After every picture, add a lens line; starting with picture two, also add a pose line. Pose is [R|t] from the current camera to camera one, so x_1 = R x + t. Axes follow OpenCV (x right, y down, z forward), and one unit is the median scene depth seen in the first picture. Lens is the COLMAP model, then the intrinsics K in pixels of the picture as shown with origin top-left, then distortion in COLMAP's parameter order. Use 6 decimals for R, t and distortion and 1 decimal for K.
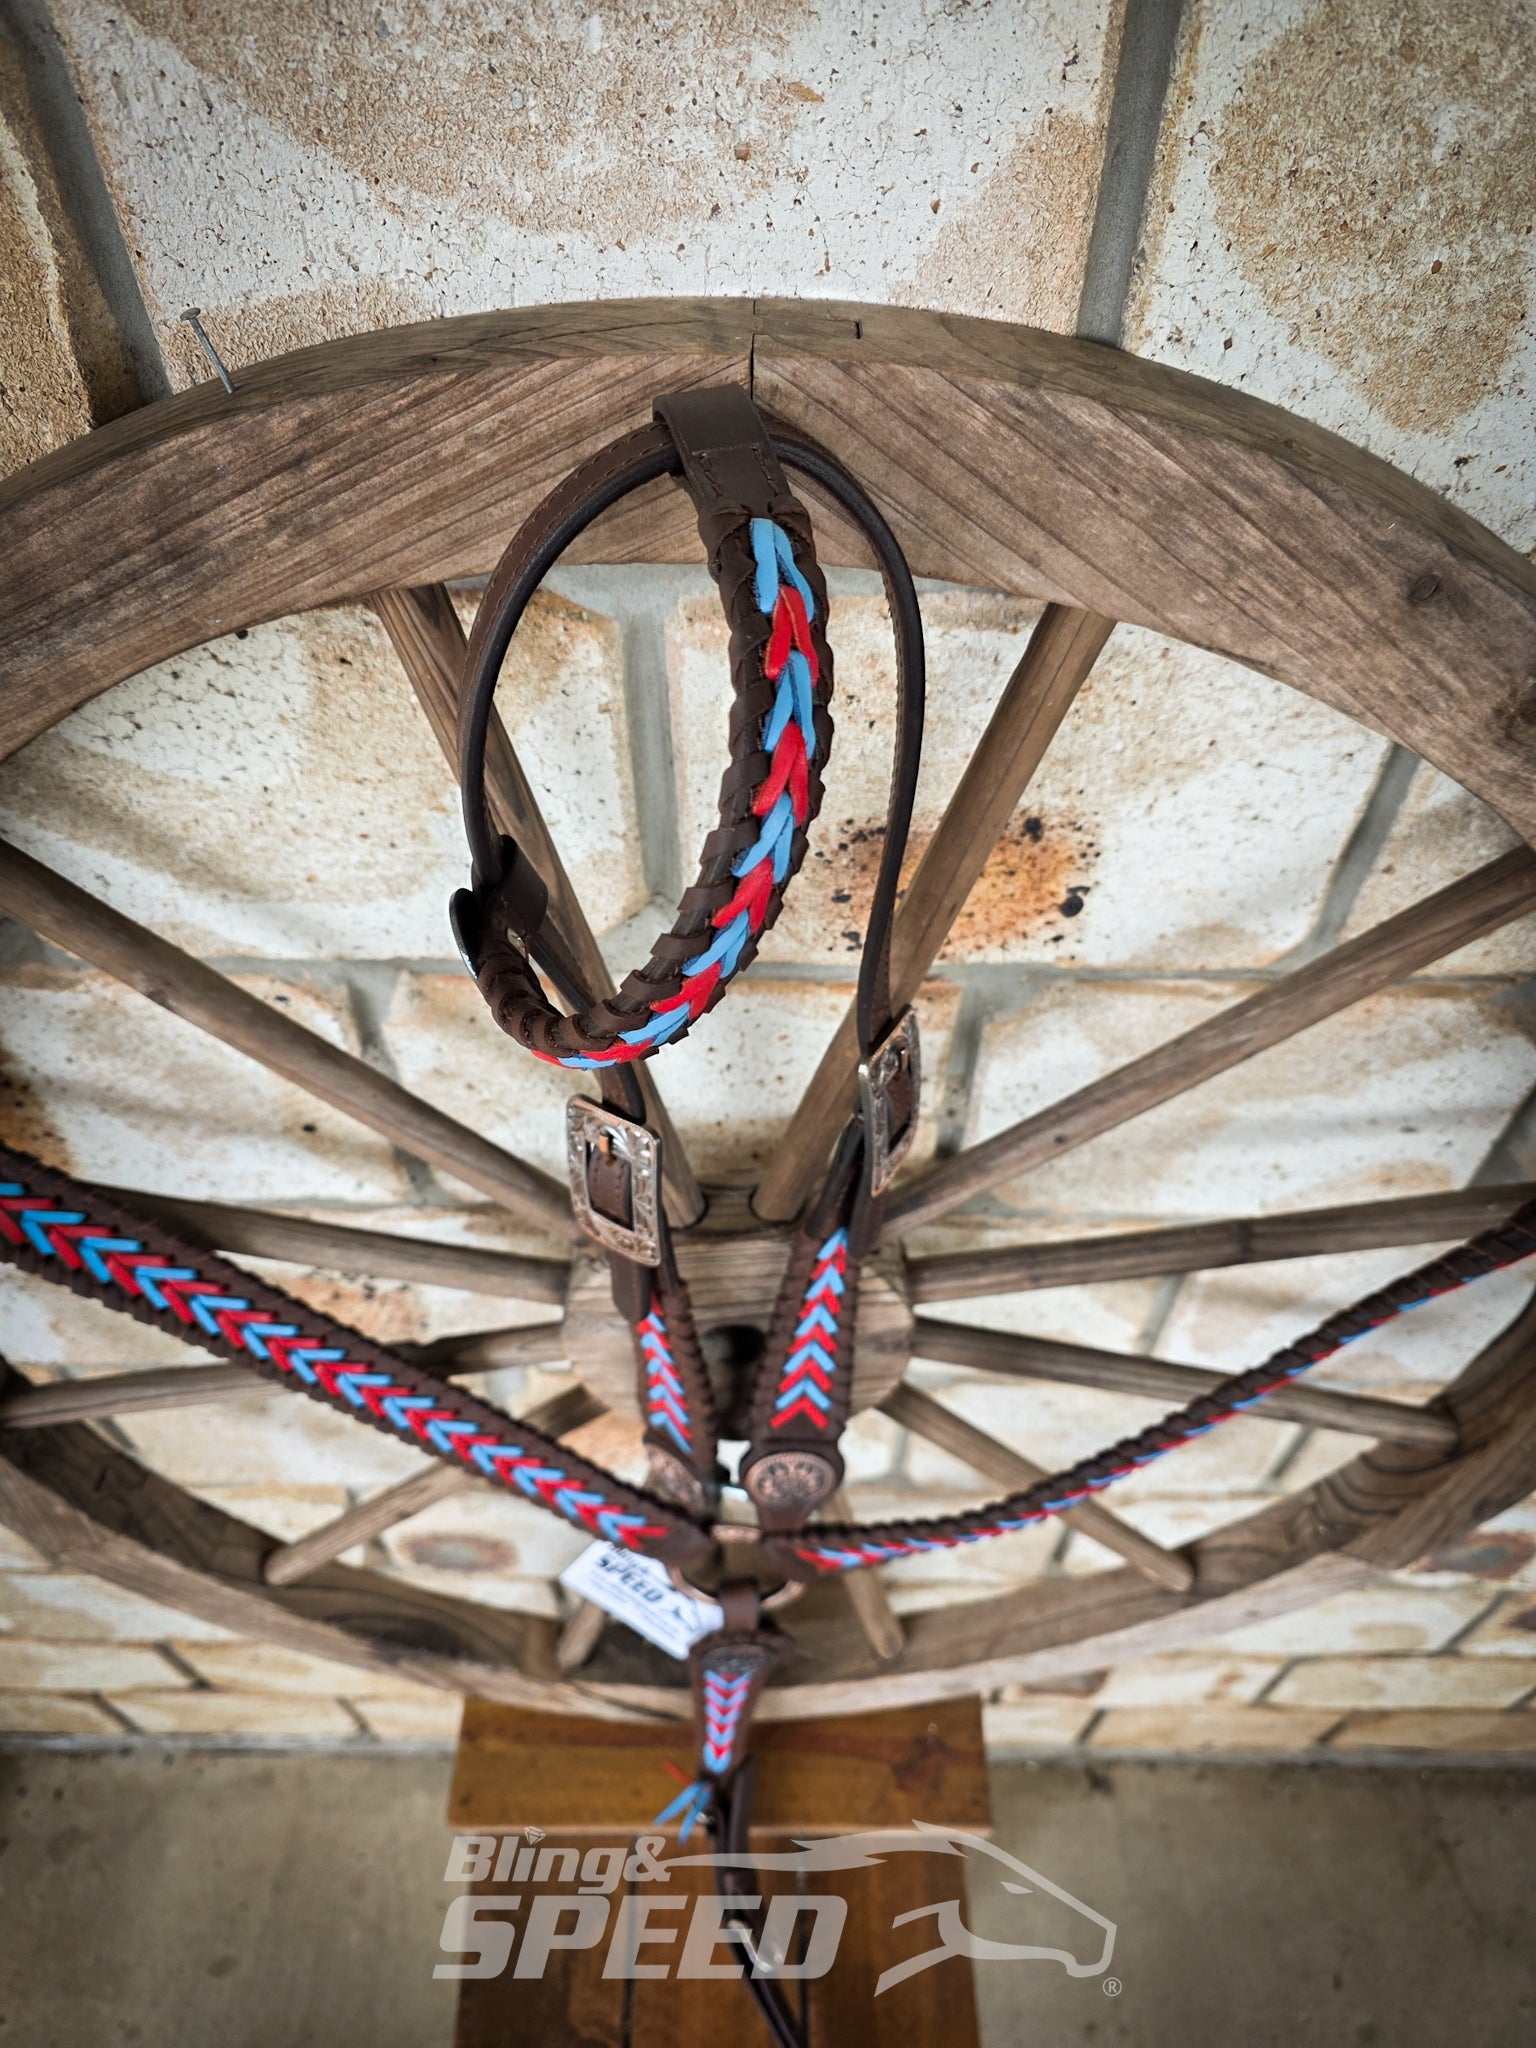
lens RADIAL K [[1410.0, 0, 776.7], [0, 1410.0, 1017.6], [0, 0, 1]] dist [0.036172, -0.043092]
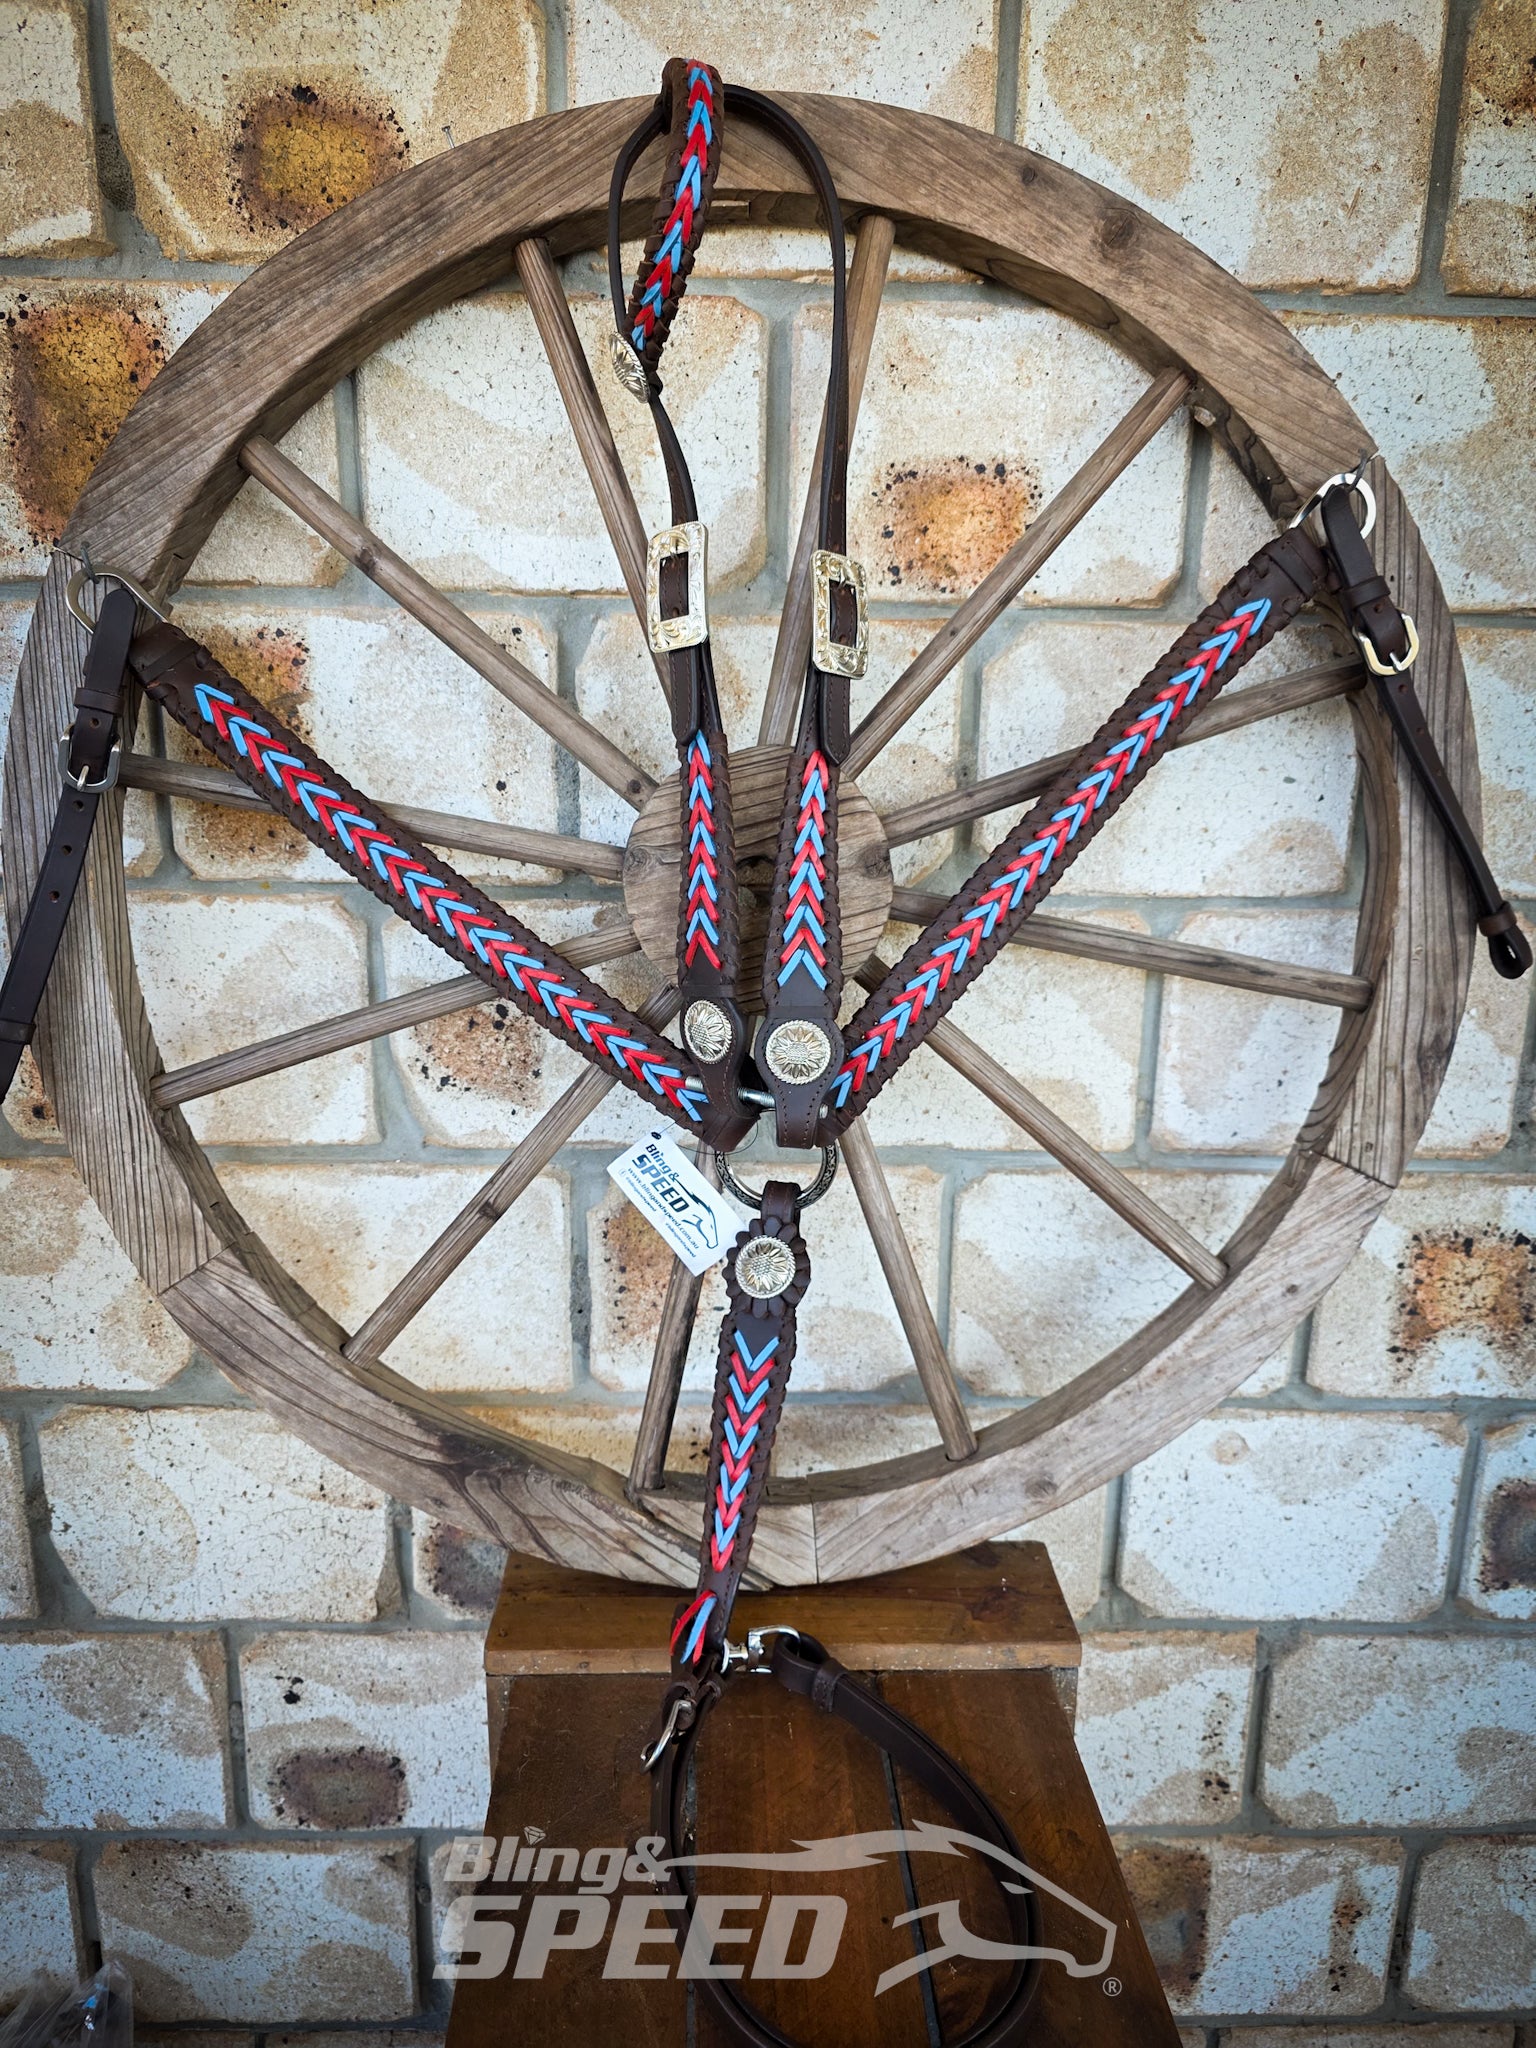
lens RADIAL K [[1410.0, 0, 769.5], [0, 1410.0, 1042.8], [0, 0, 1]] dist [0.036172, -0.043092]
pose [[0.999317, 0.005055, 0.036614, -0.175568], [0.017707, 0.804047, -0.594301, 1.618914], [-0.032444, 0.594544, 0.803408, 0.058715]]
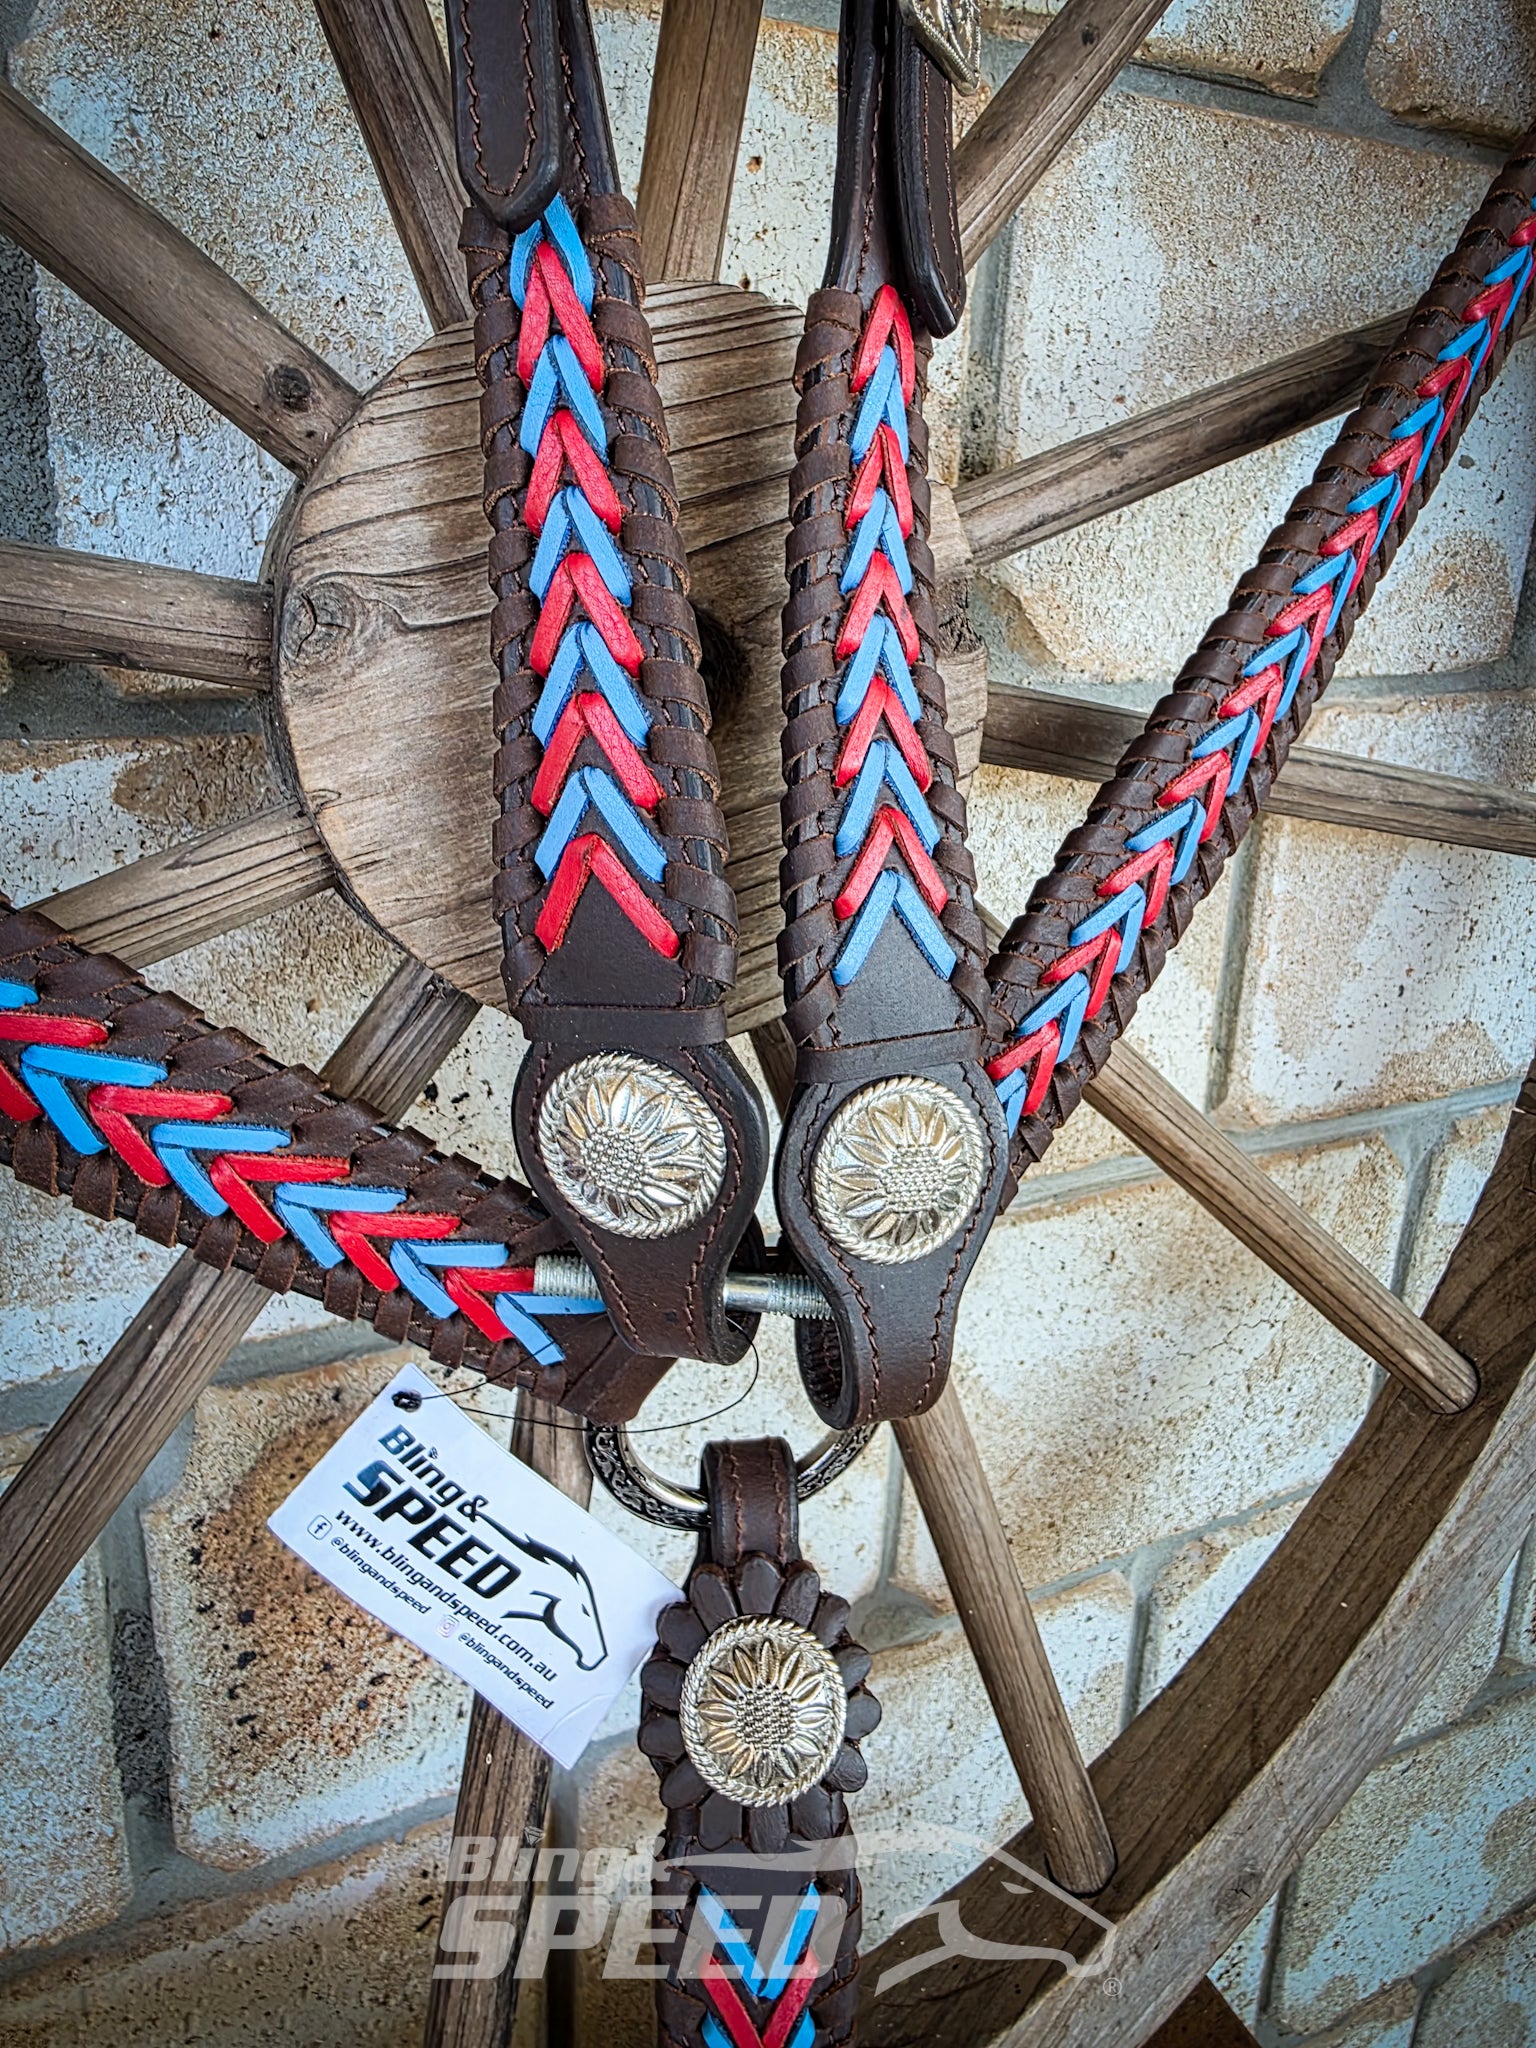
lens RADIAL K [[1410.0, 0, 746.8], [0, 1410.0, 879.9], [0, 0, 1]] dist [0.036172, -0.043092]
pose [[0.895029, -0.085409, 0.437754, -0.393068], [0.315902, 0.814257, -0.487023, 0.755795], [-0.314848, 0.574187, 0.755765, 0.966392]]
